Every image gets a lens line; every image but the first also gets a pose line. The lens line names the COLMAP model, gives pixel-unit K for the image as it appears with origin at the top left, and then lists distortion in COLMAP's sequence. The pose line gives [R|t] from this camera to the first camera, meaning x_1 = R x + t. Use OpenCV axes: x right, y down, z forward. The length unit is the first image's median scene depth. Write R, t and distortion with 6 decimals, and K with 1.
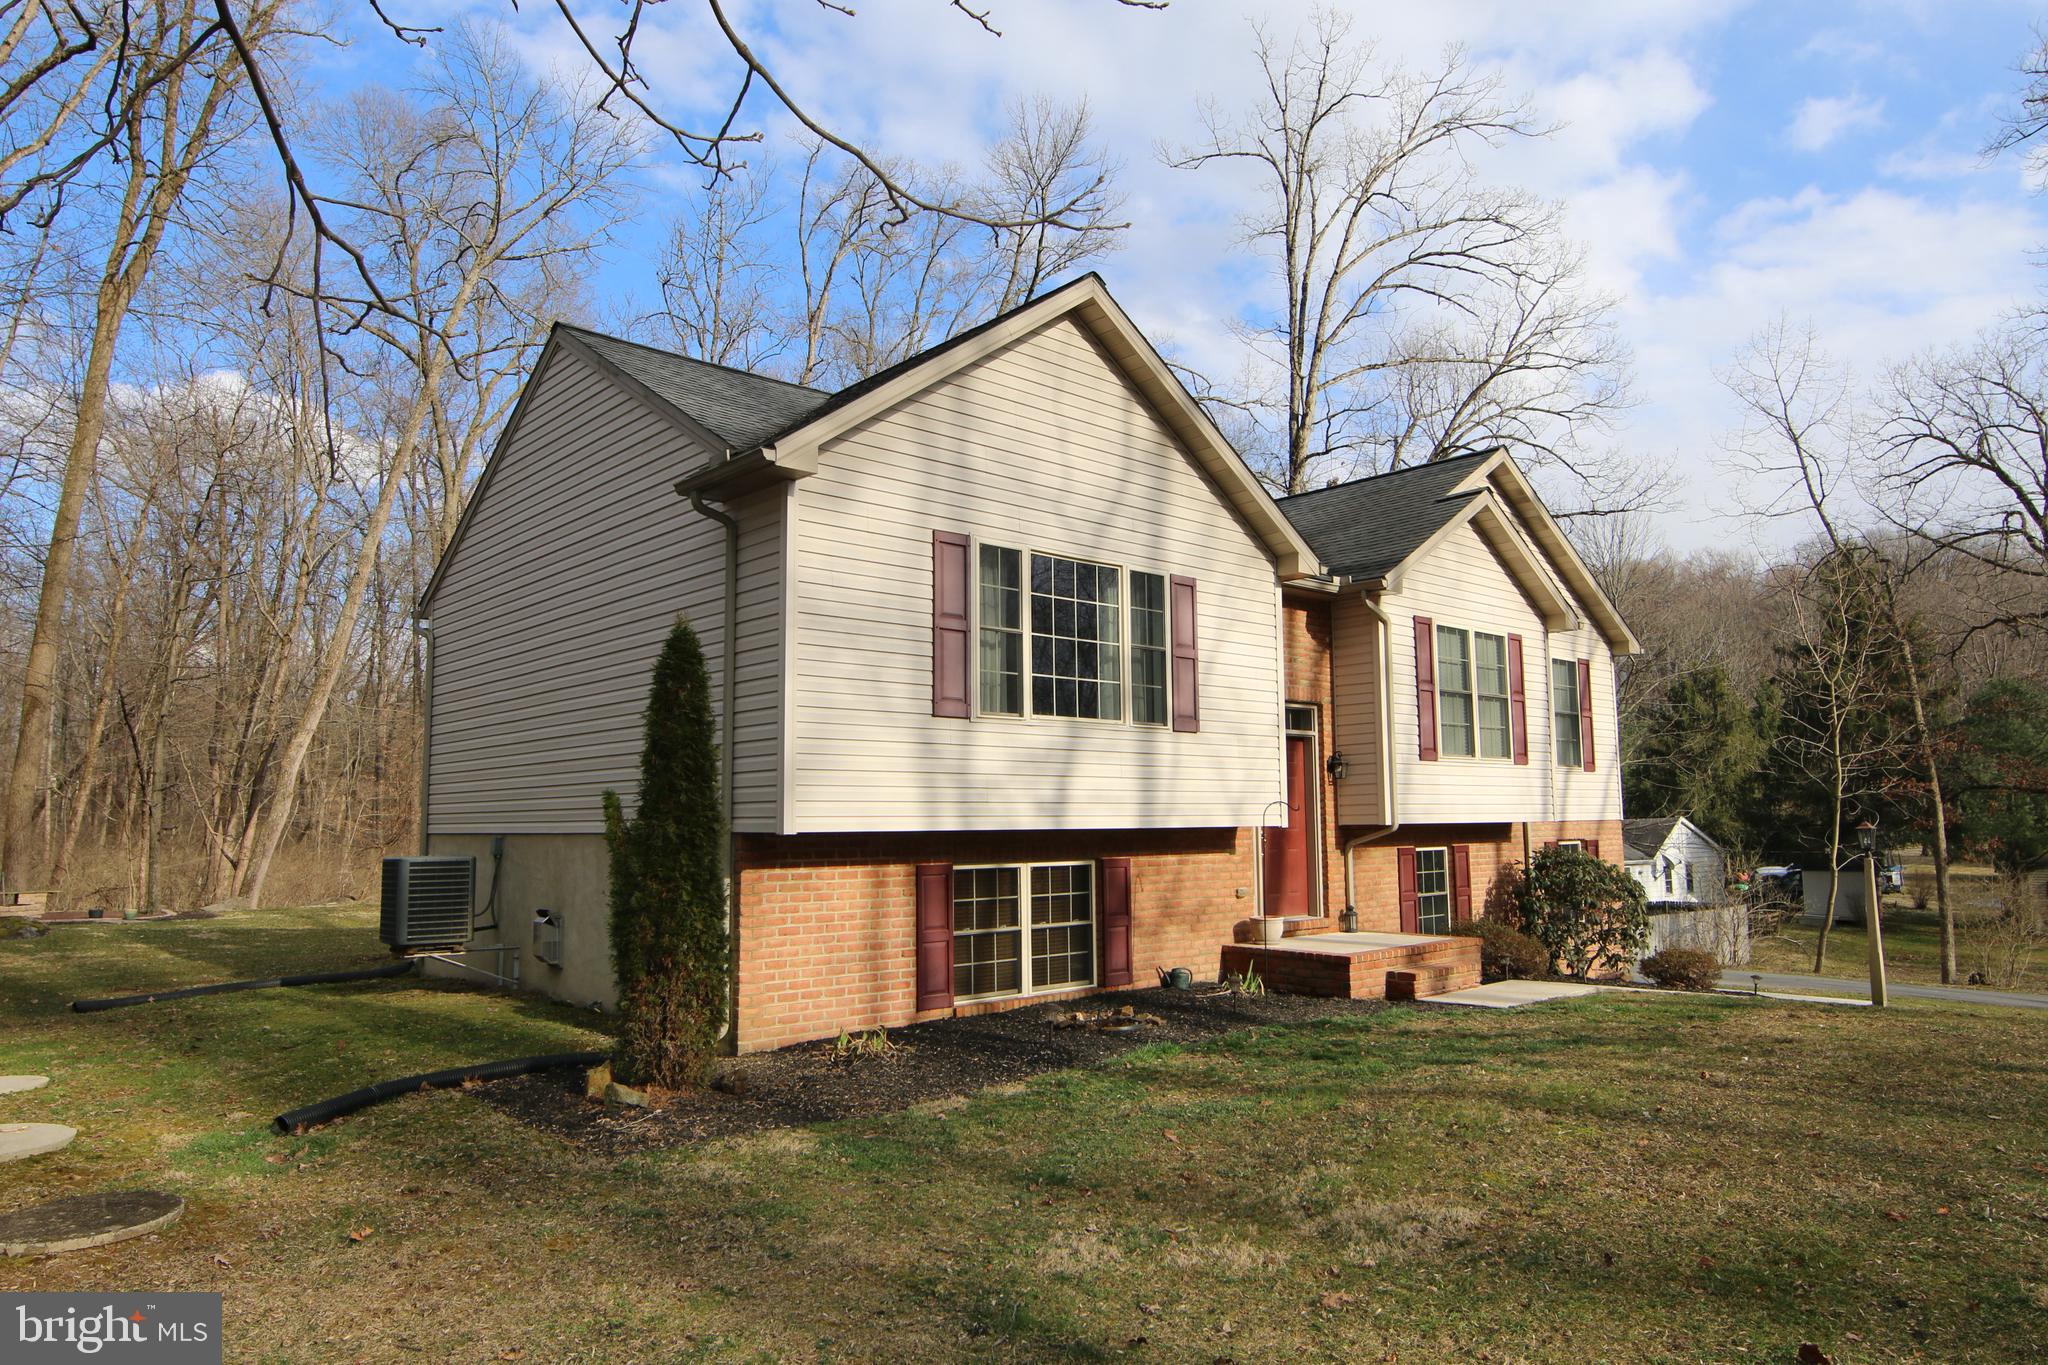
lens RADIAL K [[1296.5, 0, 1030.3], [0, 1296.5, 693.9], [0, 0, 1]] dist [-0.020231, 0.007980]
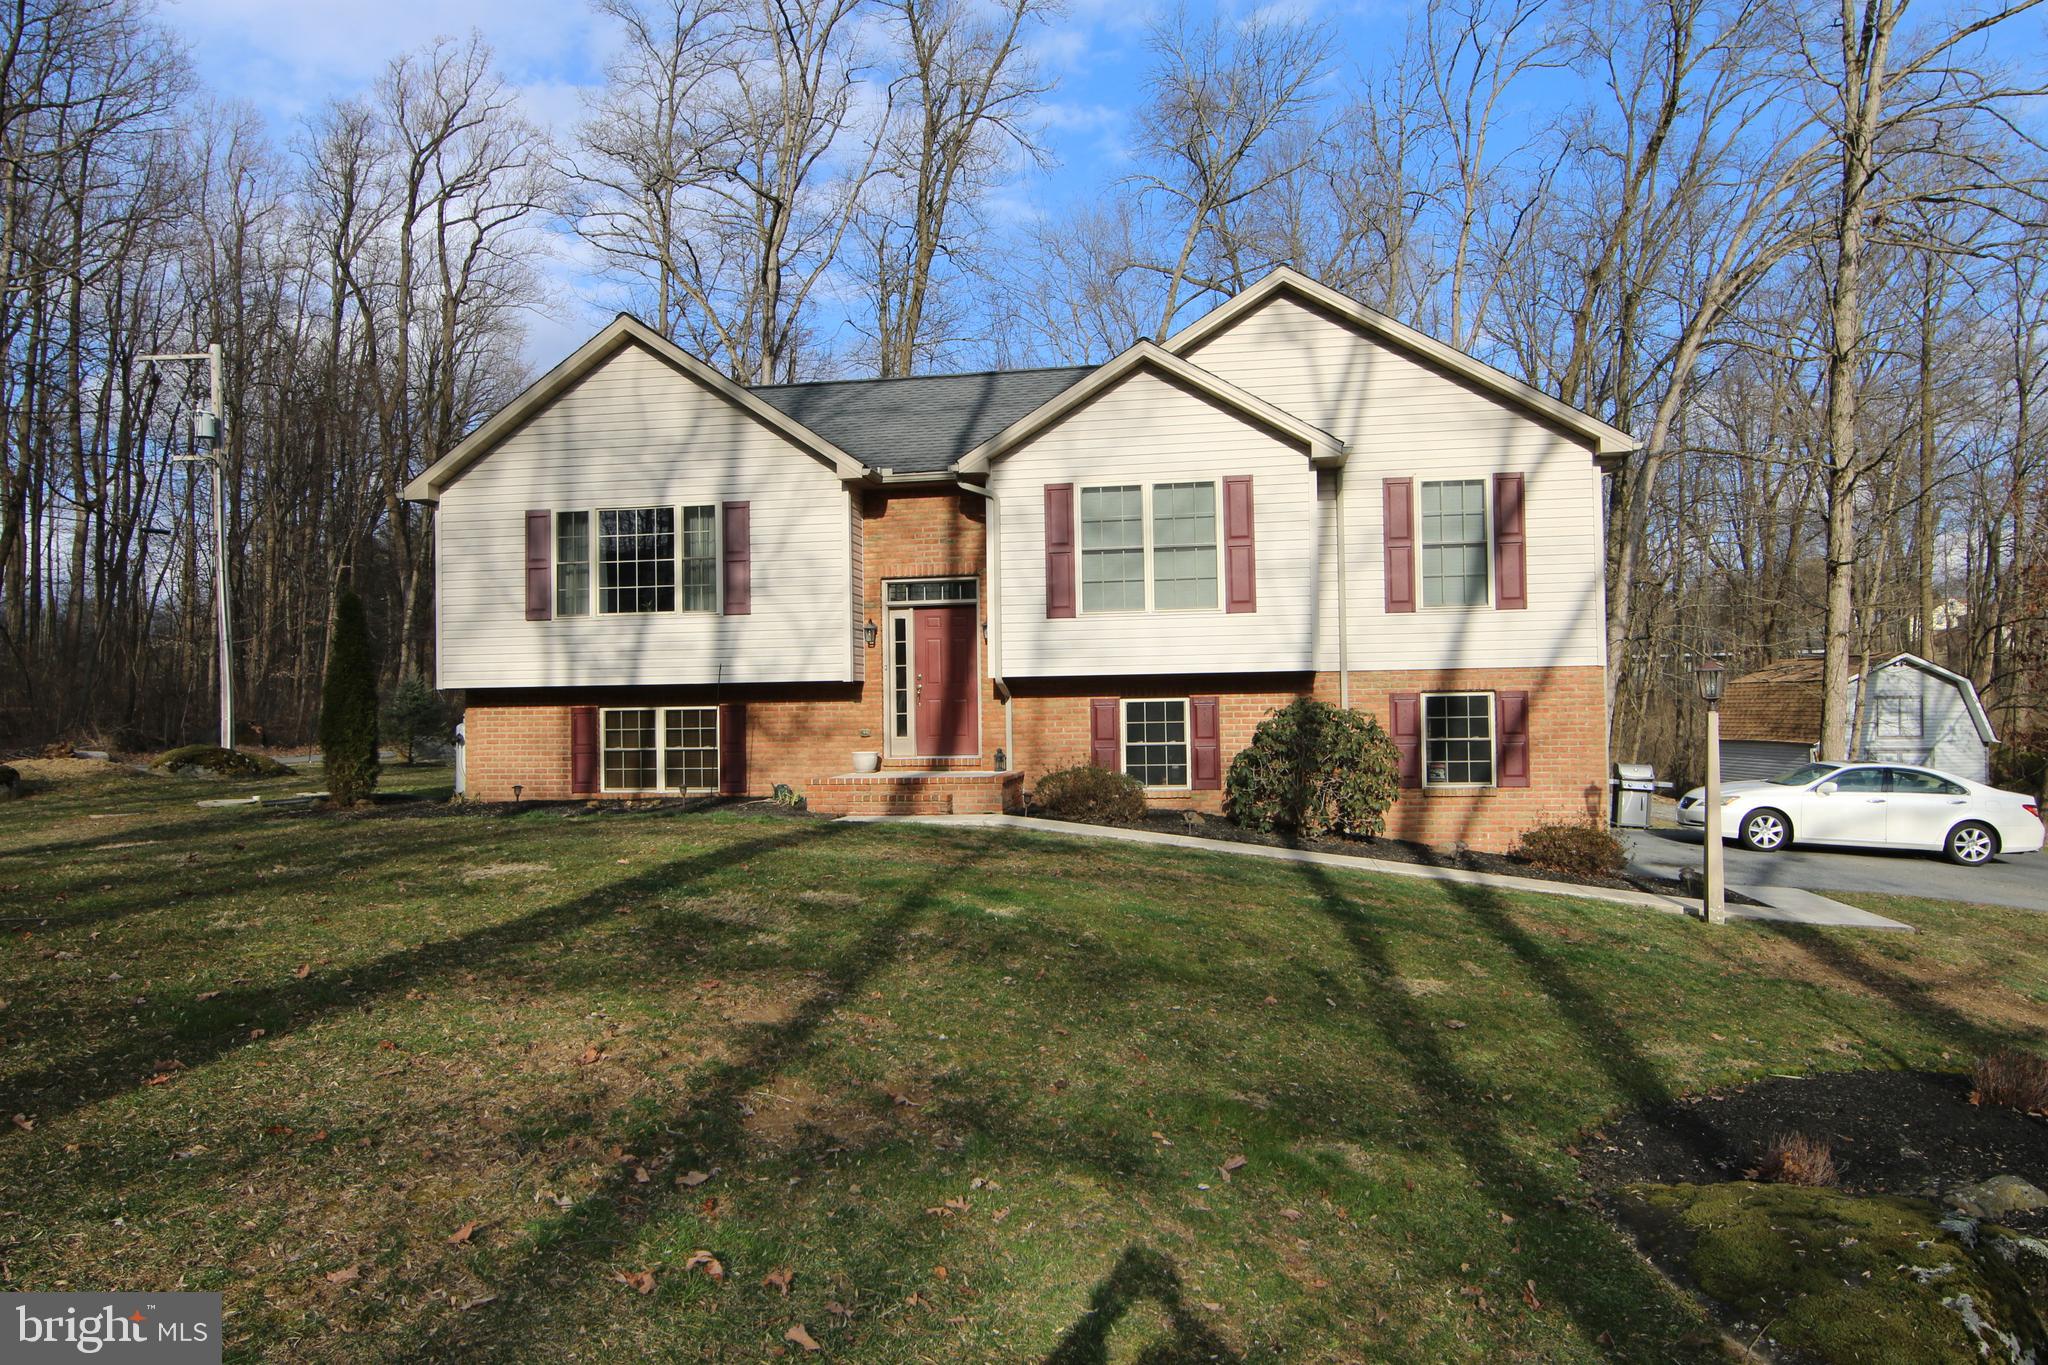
lens RADIAL K [[1296.5, 0, 1025.2], [0, 1296.5, 693.8], [0, 0, 1]] dist [-0.020231, 0.007980]
pose [[0.619728, -0.009255, -0.784762, 1.354060], [0.088817, 0.994334, 0.058413, 0.058132], [0.779774, -0.105900, 0.617039, 0.359915]]
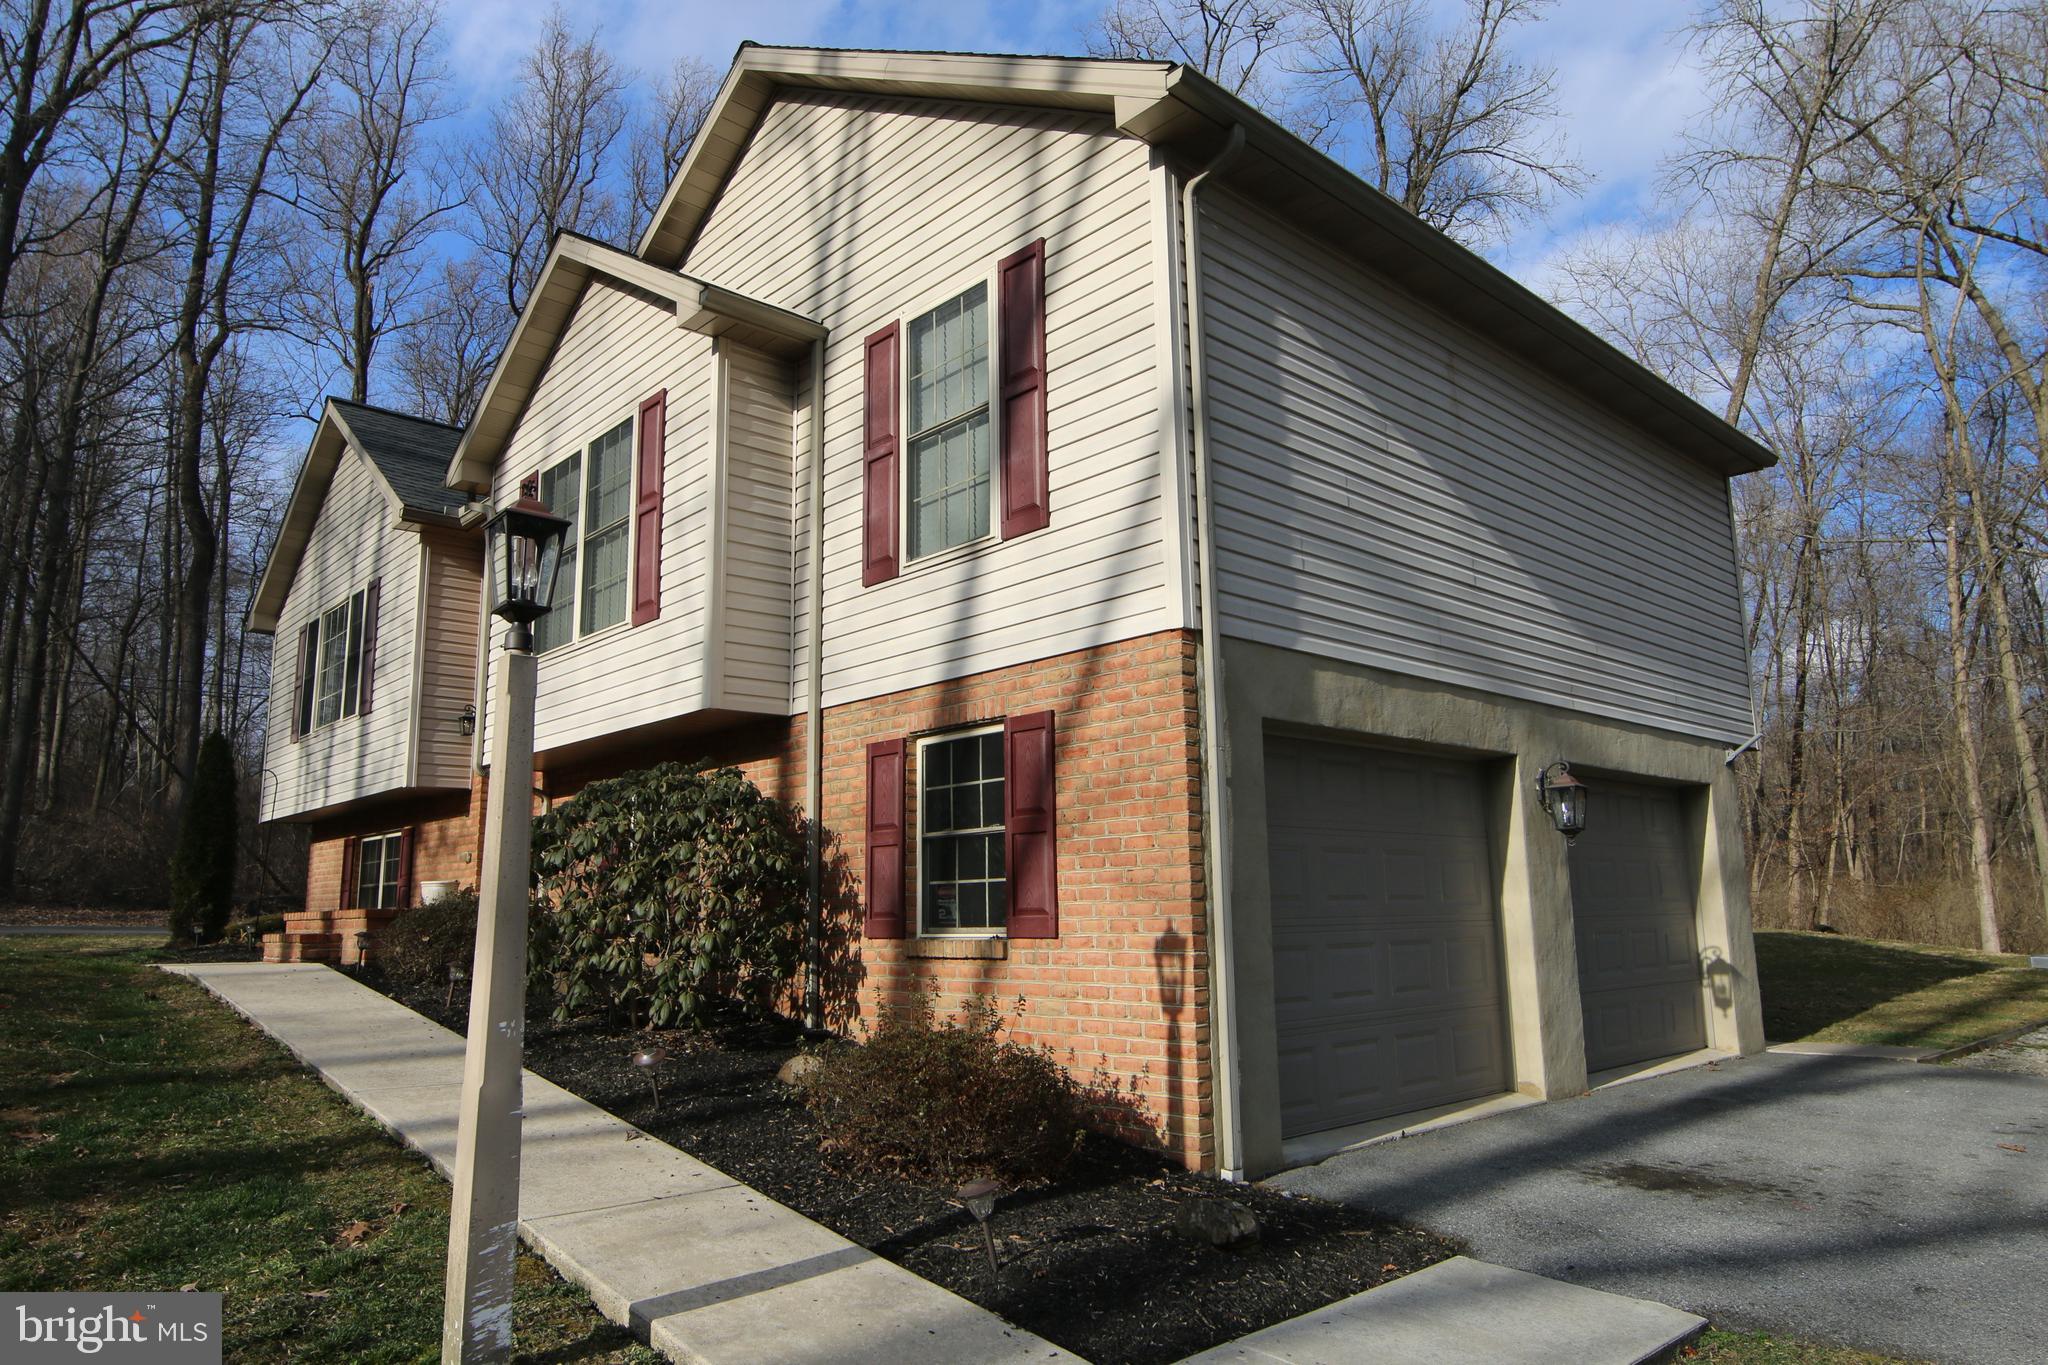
lens RADIAL K [[1296.5, 0, 1019.7], [0, 1296.5, 689.3], [0, 0, 1]] dist [-0.020231, 0.007980]
pose [[0.004315, -0.159772, -0.987145, 1.206590], [0.118448, 0.980286, -0.158144, 0.247899], [0.992951, -0.116242, 0.023155, 1.495709]]
